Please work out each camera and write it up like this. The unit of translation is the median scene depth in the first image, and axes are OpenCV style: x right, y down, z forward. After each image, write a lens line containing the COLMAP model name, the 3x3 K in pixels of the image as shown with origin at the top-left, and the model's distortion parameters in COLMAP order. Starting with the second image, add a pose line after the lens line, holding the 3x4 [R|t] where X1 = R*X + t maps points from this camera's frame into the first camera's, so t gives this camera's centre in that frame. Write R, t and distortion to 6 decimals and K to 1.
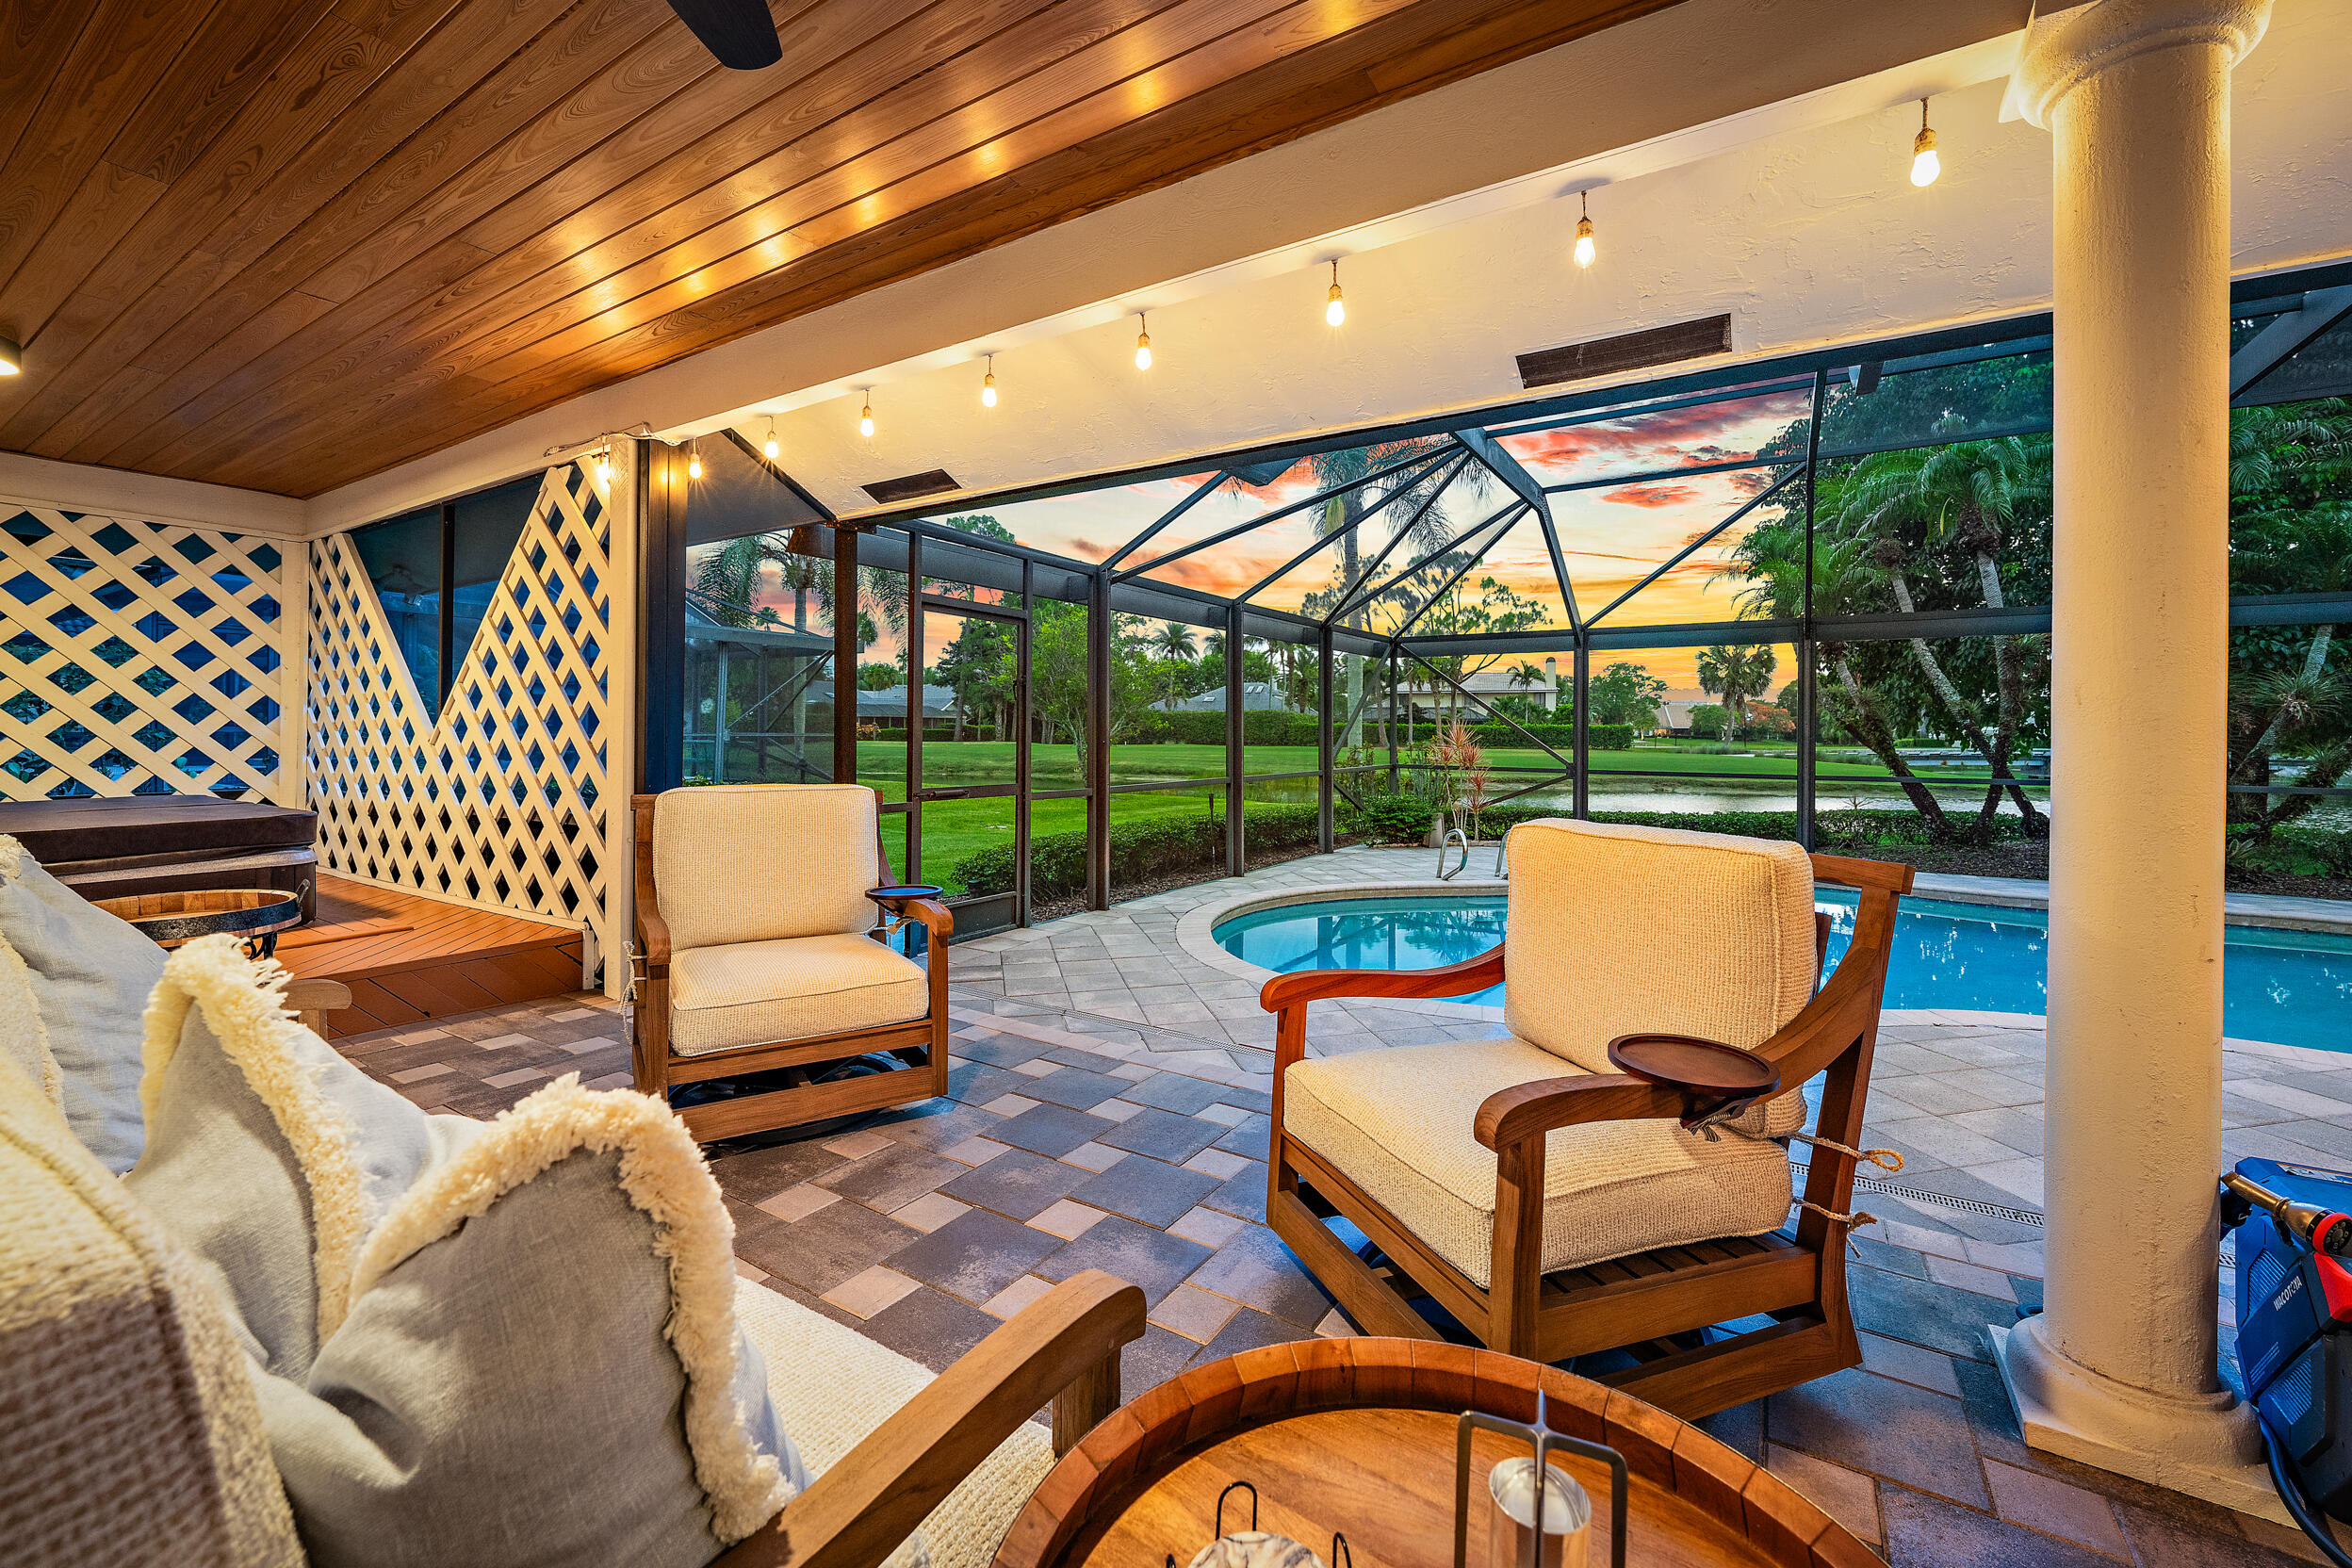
lens RADIAL K [[948.7, 0, 1188.6], [0, 948.7, 737.0], [0, 0, 1]] dist [-0.000758, -0.000089]
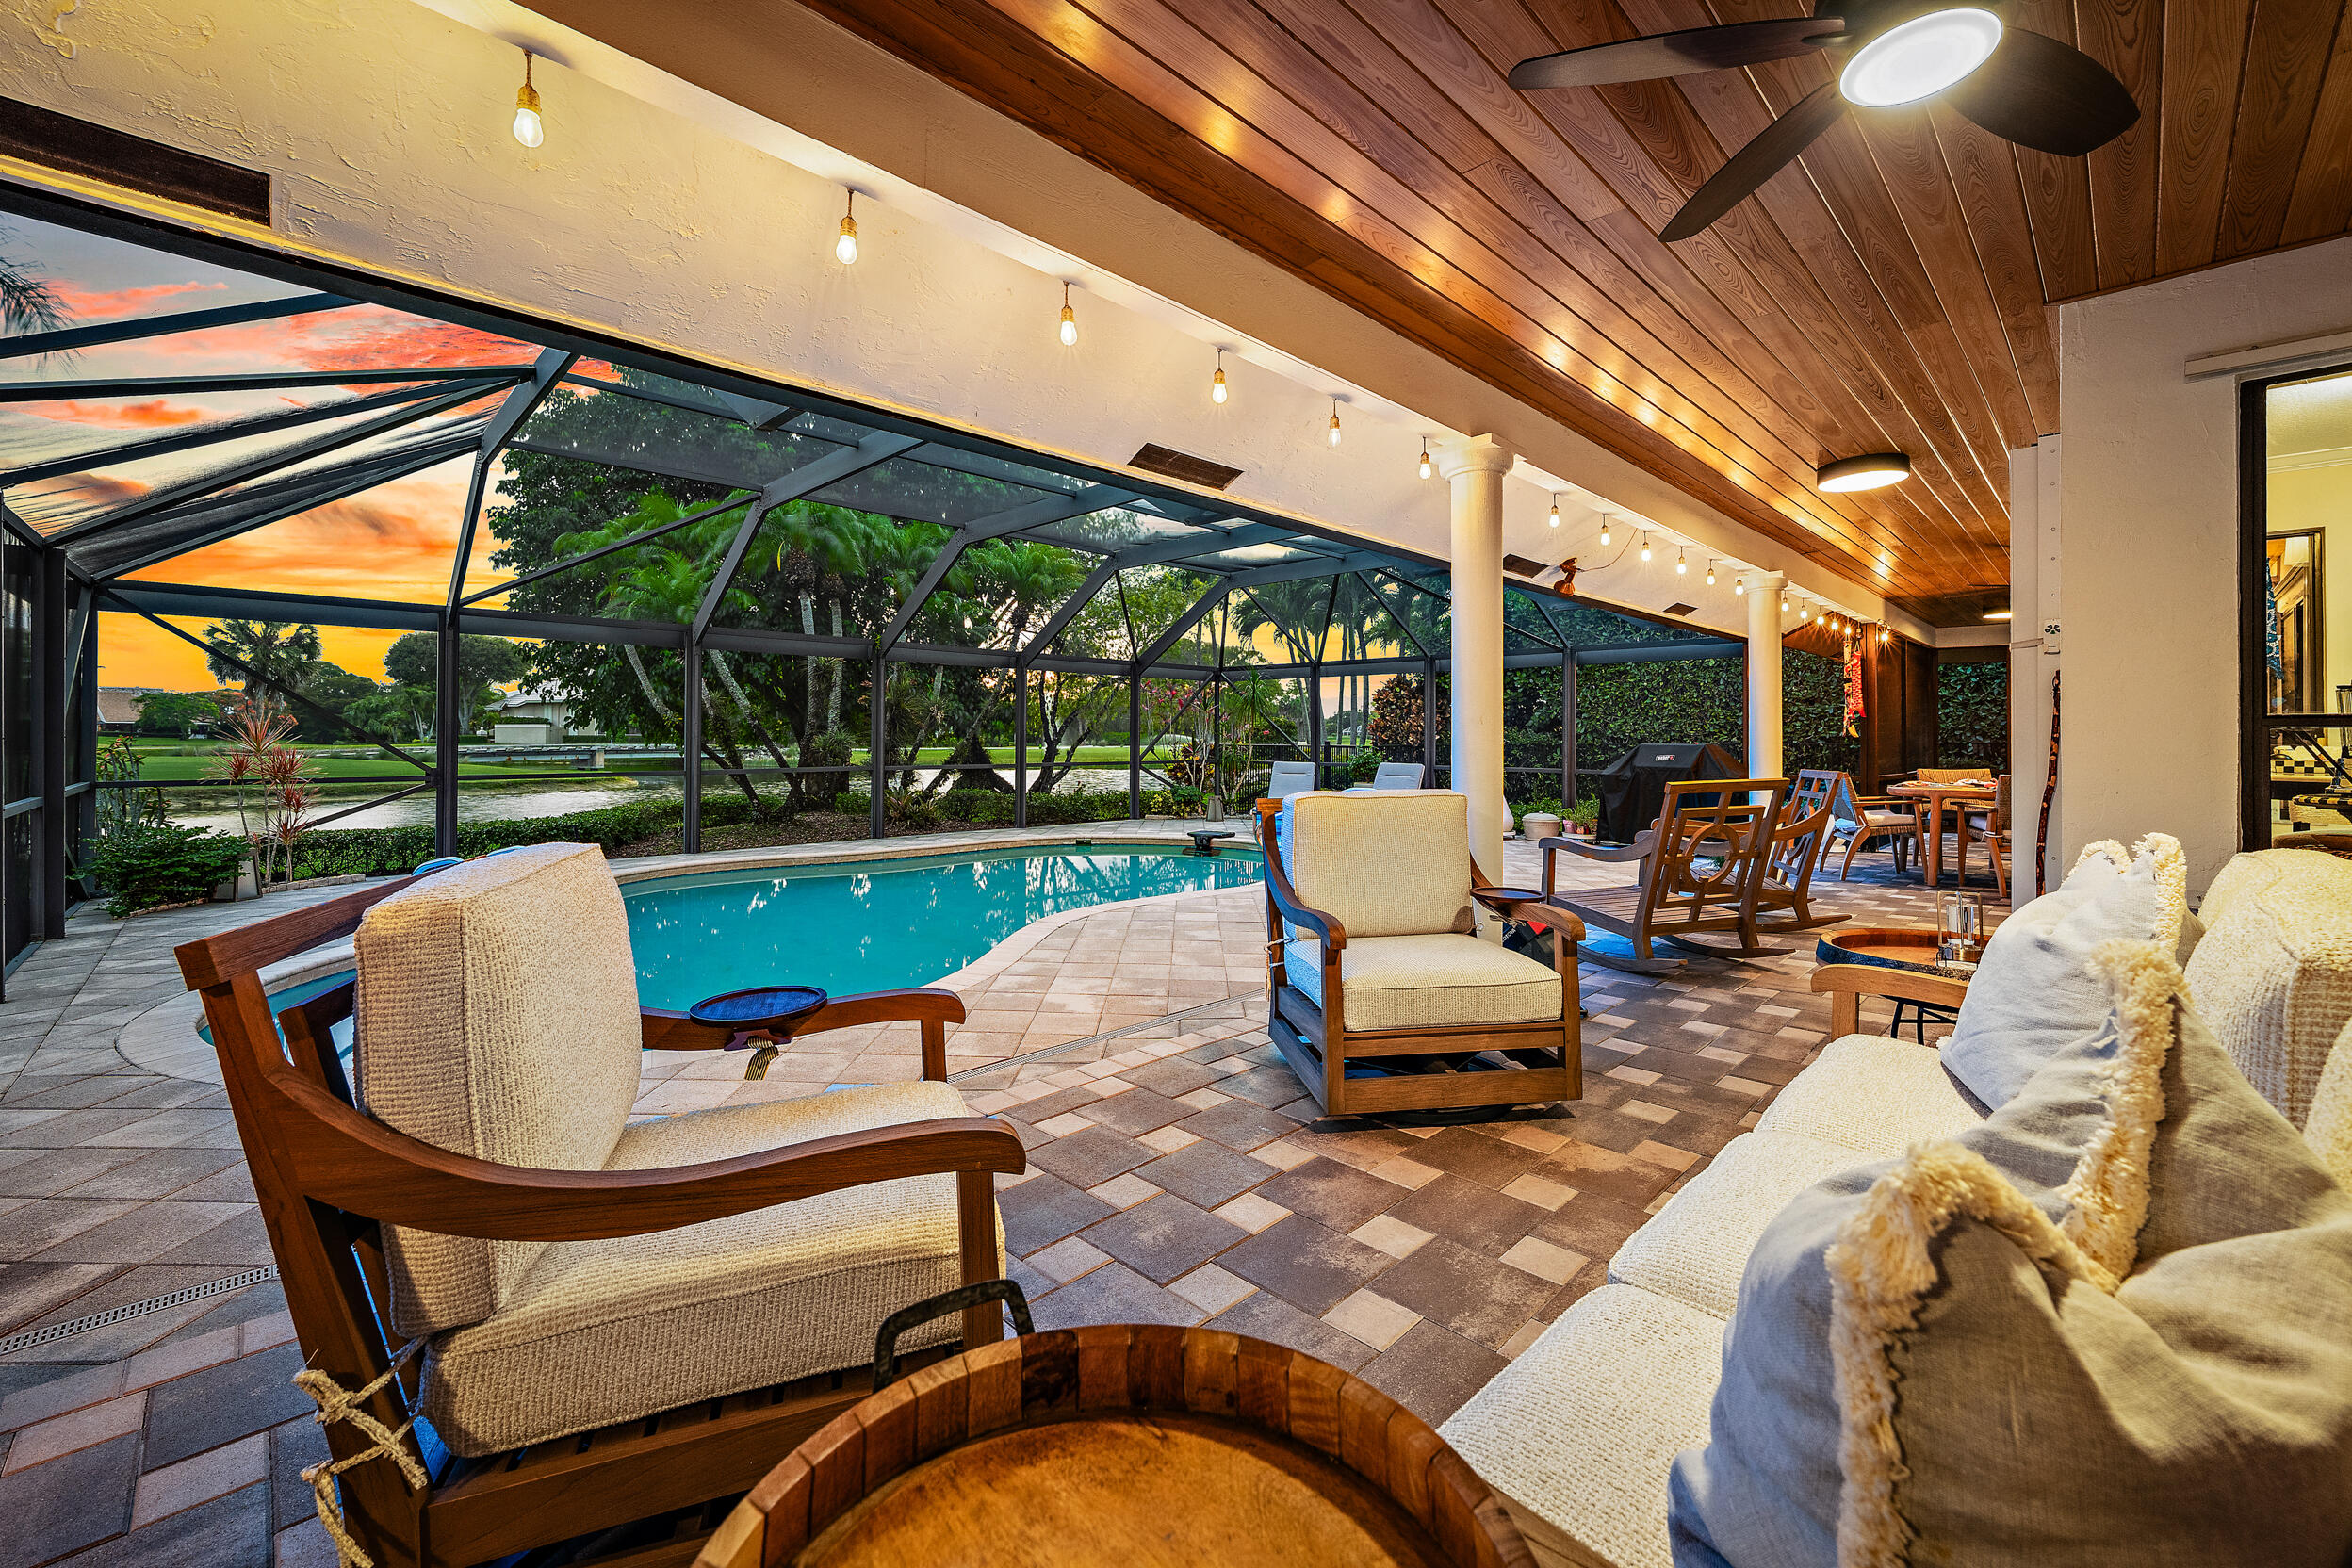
lens RADIAL K [[948.7, 0, 1188.6], [0, 948.7, 737.0], [0, 0, 1]] dist [-0.000758, -0.000089]
pose [[0.226948, -0.004745, 0.973895, -0.893474], [0.001354, 0.999989, 0.004556, -0.008940], [-0.973906, 0.000284, 0.226952, 0.652933]]
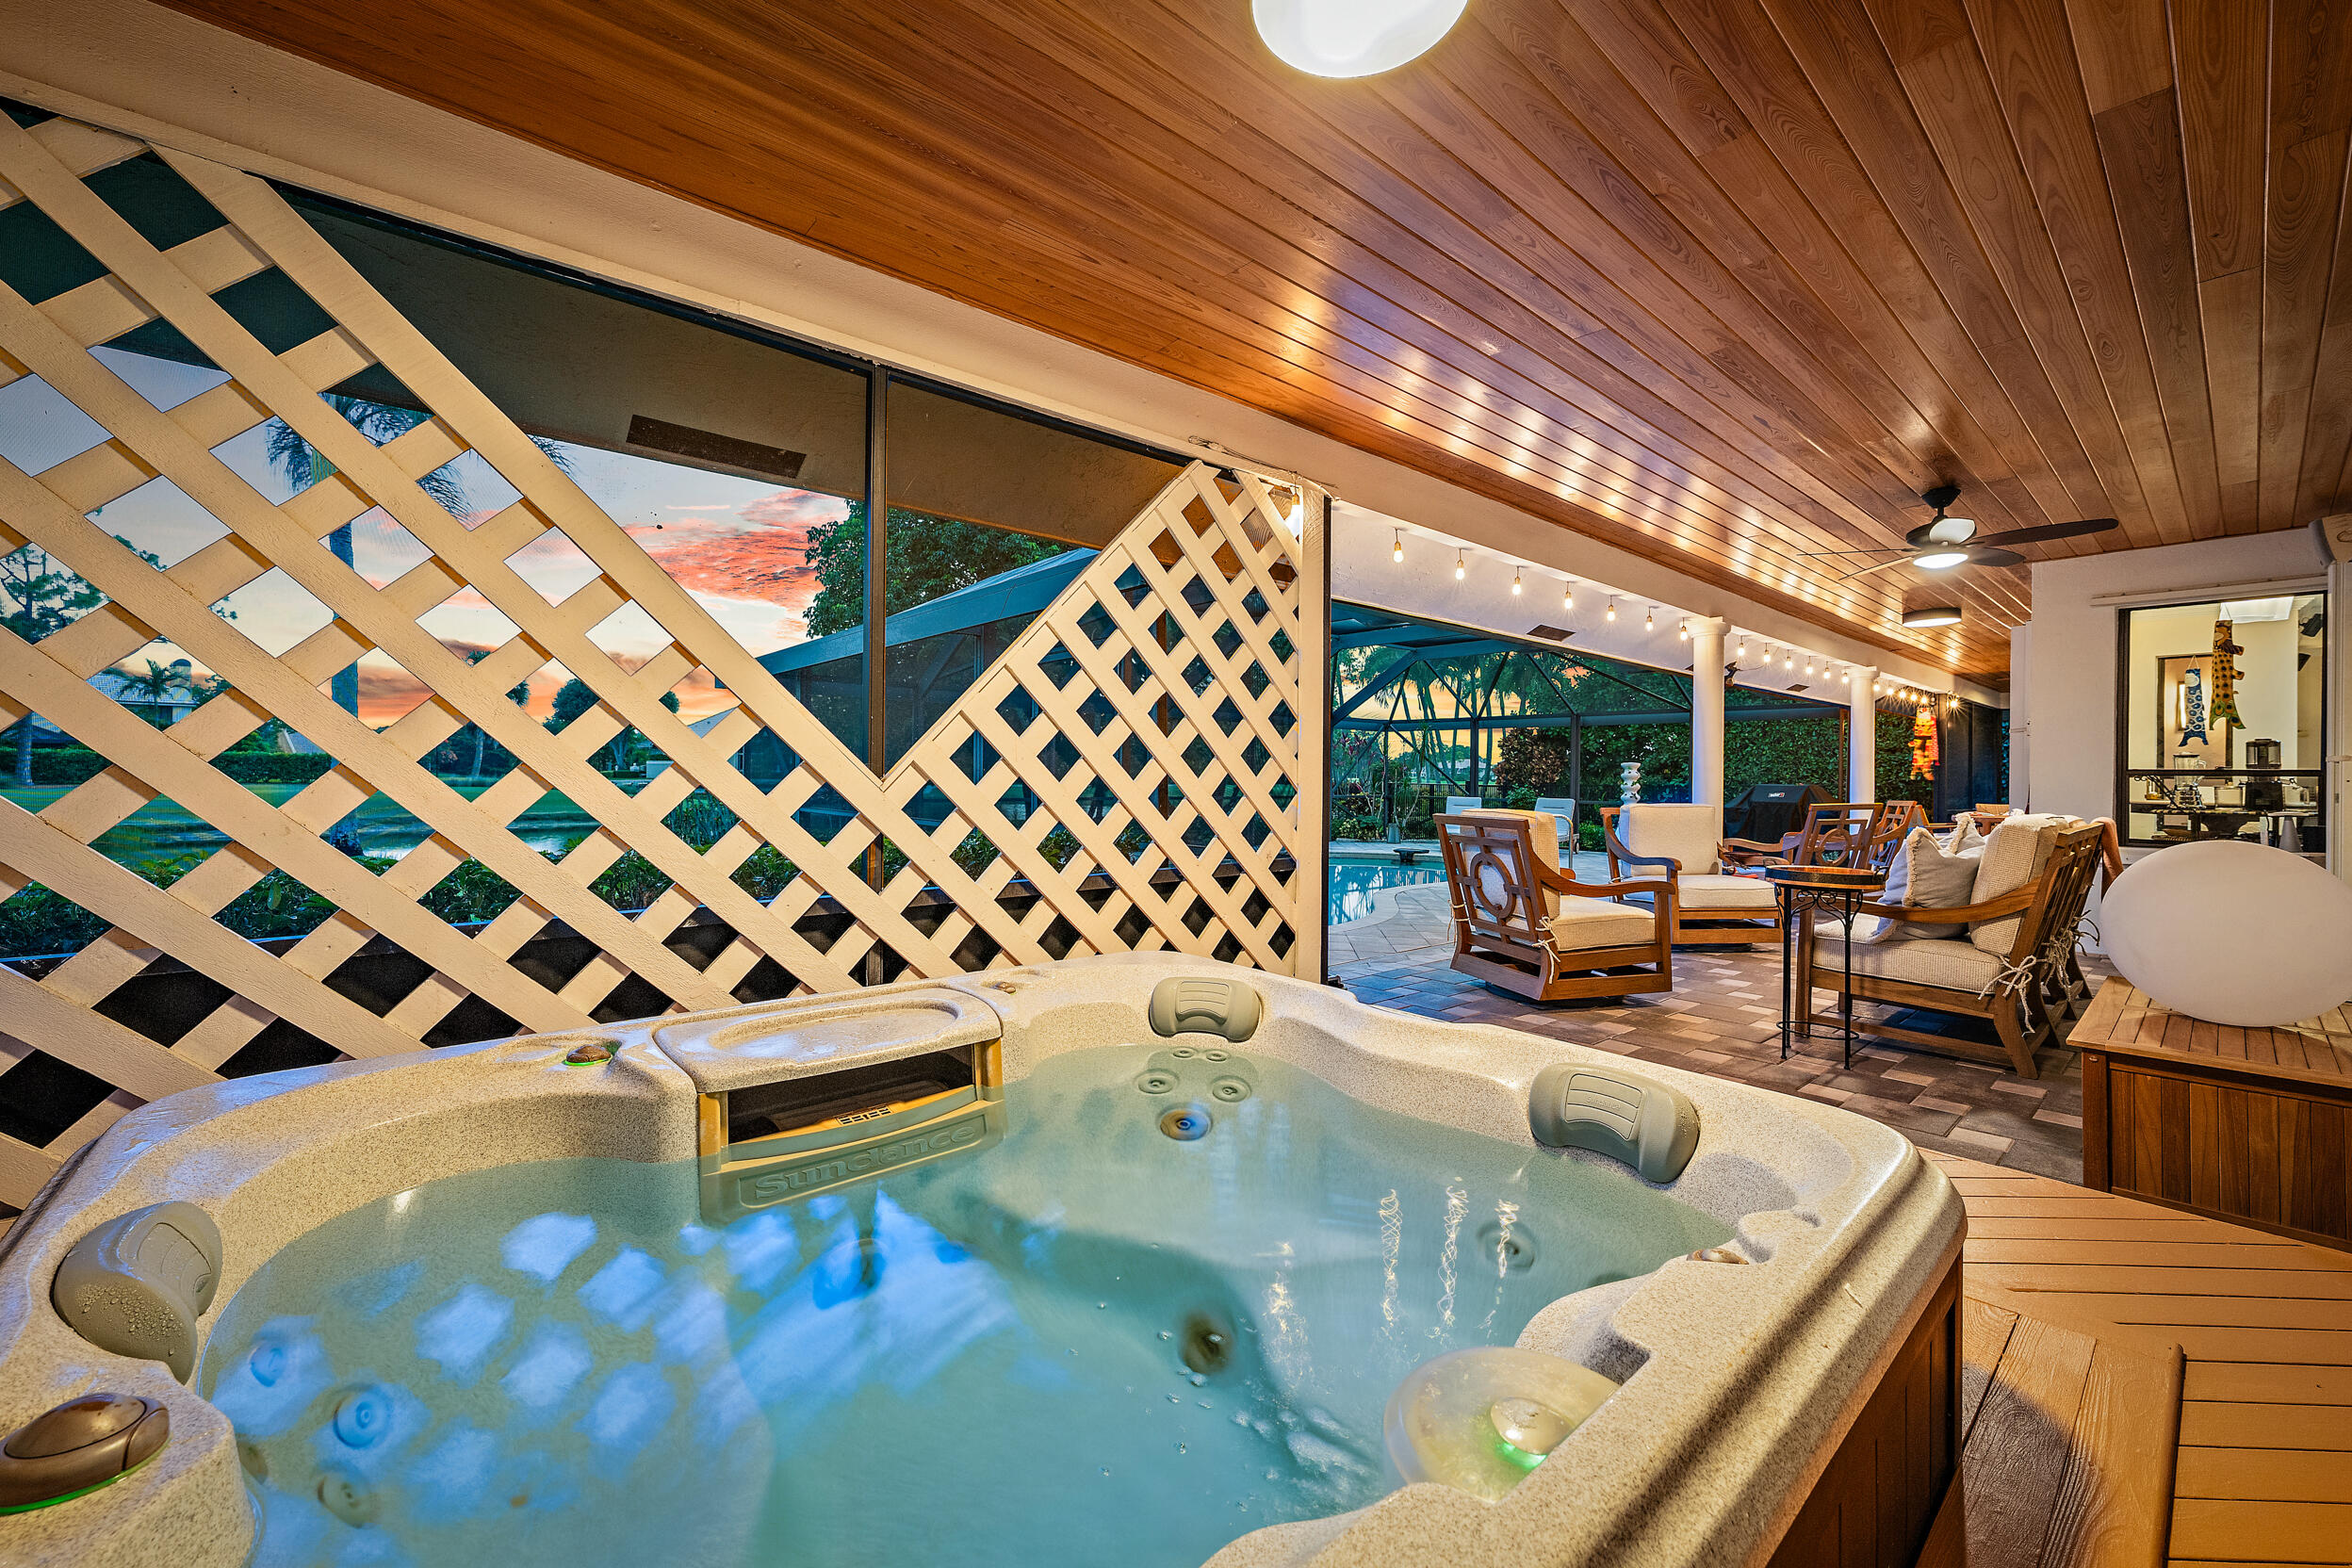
lens RADIAL K [[946.4, 0, 1176.0], [0, 946.4, 784.0], [0, 0, 1]] dist [0.001498, 0.000338]
pose [[0.288968, -0.010115, 0.957285, -2.320179], [-0.005703, 0.999908, 0.012286, -0.007489], [-0.957322, -0.009010, 0.288884, 1.196461]]
